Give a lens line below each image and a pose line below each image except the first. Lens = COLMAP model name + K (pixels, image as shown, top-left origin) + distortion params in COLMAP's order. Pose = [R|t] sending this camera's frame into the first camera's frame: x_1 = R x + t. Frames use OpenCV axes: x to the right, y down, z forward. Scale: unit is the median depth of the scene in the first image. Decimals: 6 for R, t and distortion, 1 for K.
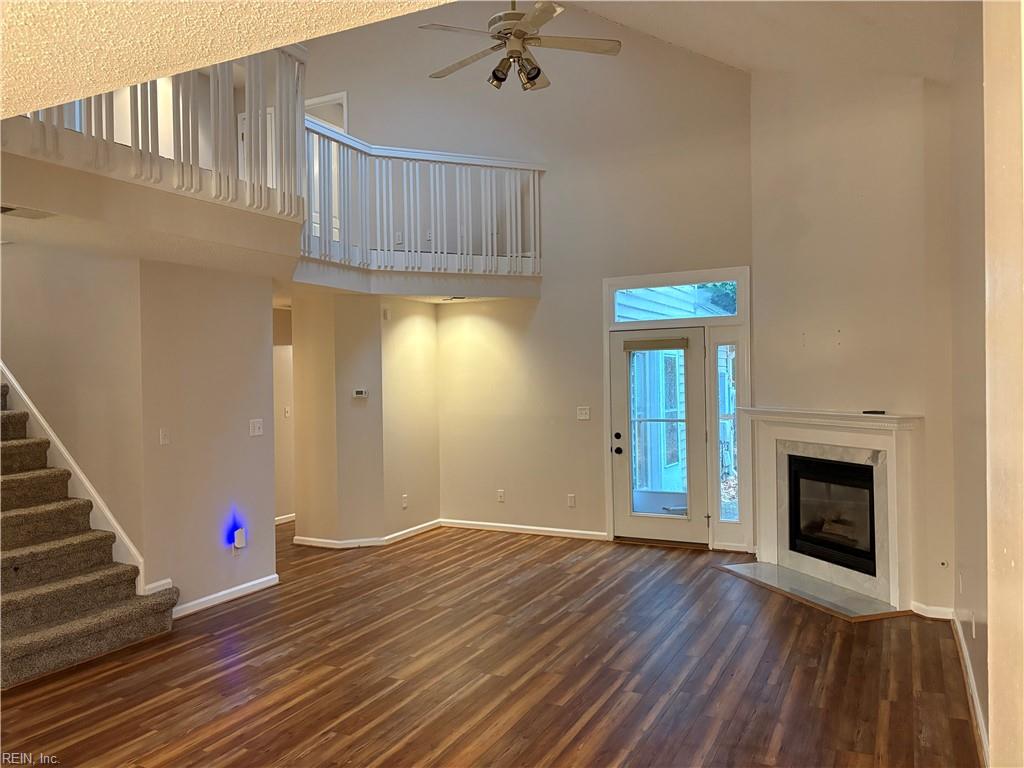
lens RADIAL K [[772.0, 0, 512.1], [0, 772.0, 387.2], [0, 0, 1]] dist [0.053003, -0.053934]
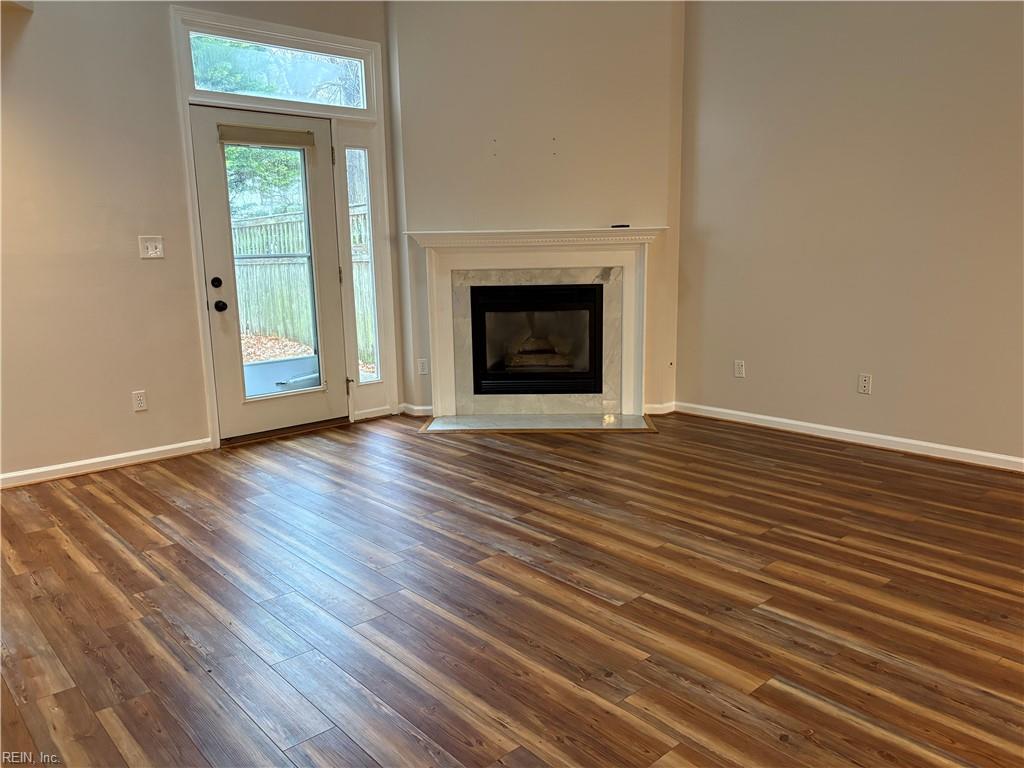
lens RADIAL K [[771.6, 0, 515.4], [0, 771.6, 380.5], [0, 0, 1]] dist [0.082794, -0.097029]
pose [[0.364033, -0.152193, 0.918867, -0.440097], [0.023433, 0.987743, 0.154318, 0.060049], [-0.931091, -0.034645, 0.363138, 0.650150]]
